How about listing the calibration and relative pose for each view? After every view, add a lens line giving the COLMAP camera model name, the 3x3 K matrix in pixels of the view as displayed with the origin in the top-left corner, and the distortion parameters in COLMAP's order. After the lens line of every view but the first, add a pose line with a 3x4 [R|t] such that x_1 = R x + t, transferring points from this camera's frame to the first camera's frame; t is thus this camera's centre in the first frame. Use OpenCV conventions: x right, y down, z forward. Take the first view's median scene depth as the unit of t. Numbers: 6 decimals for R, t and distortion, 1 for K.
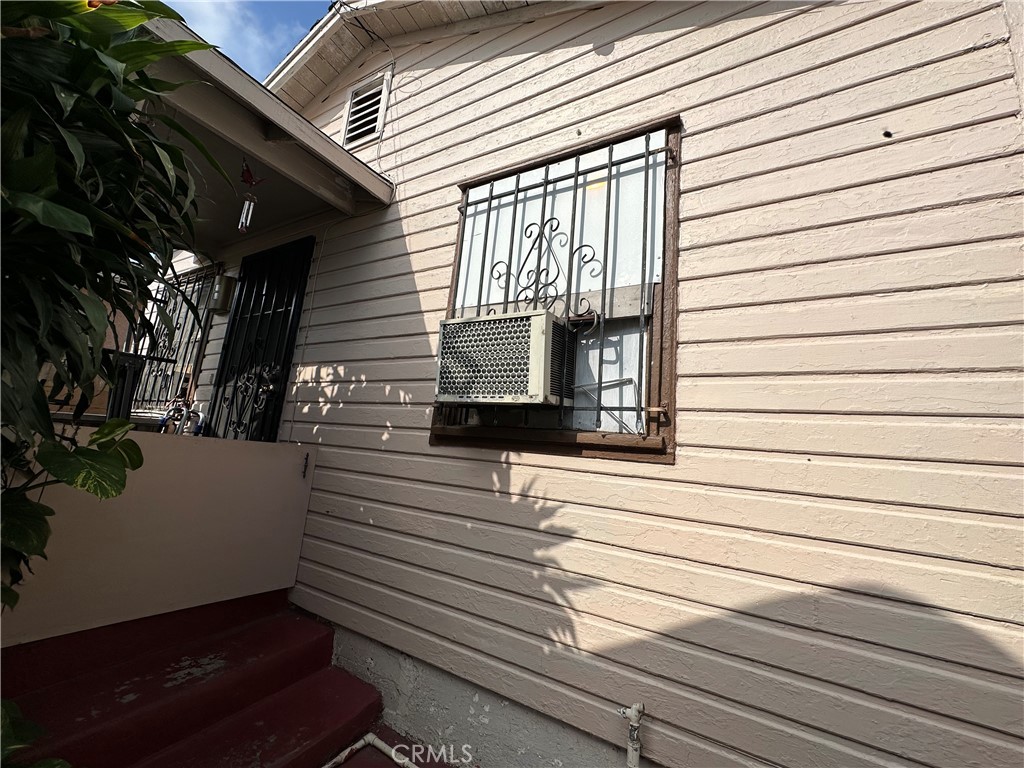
lens RADIAL K [[411.1, 0, 515.3], [0, 411.1, 381.8], [0, 0, 1]] dist [-0.004325, 0.000982]
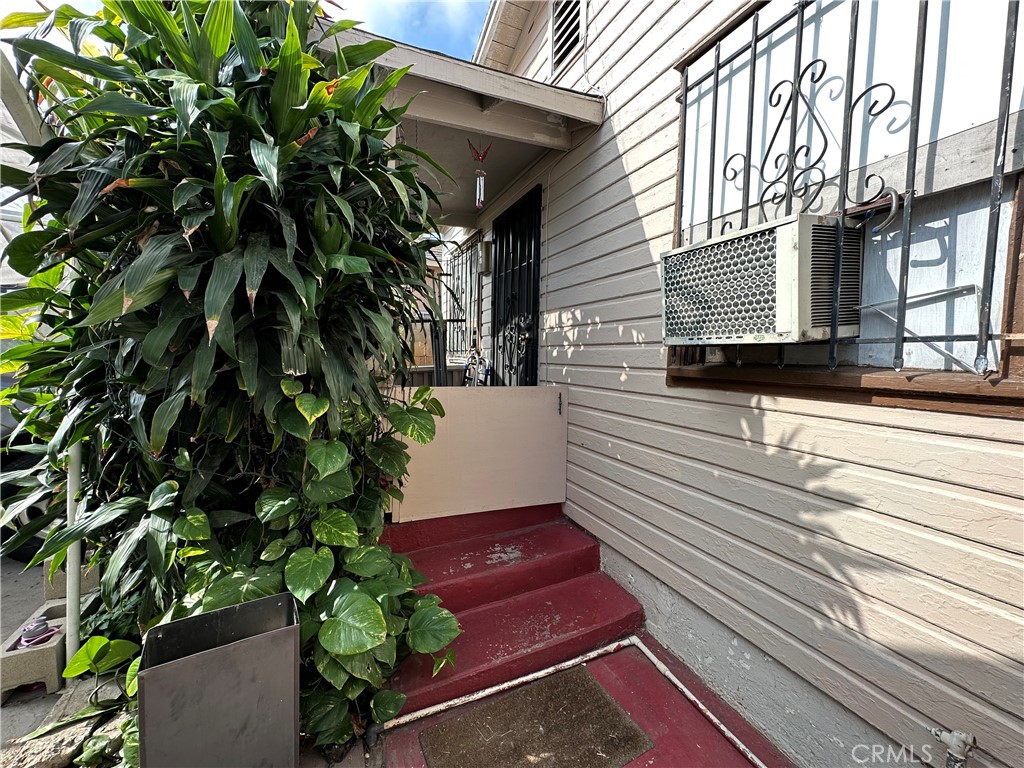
lens RADIAL K [[411.1, 0, 507.3], [0, 411.1, 384.9], [0, 0, 1]] dist [-0.004325, 0.000982]
pose [[0.798035, -0.035180, -0.601583, 0.077071], [0.163088, 0.973649, 0.159407, -0.068668], [0.580123, -0.225323, 0.782743, 0.052562]]
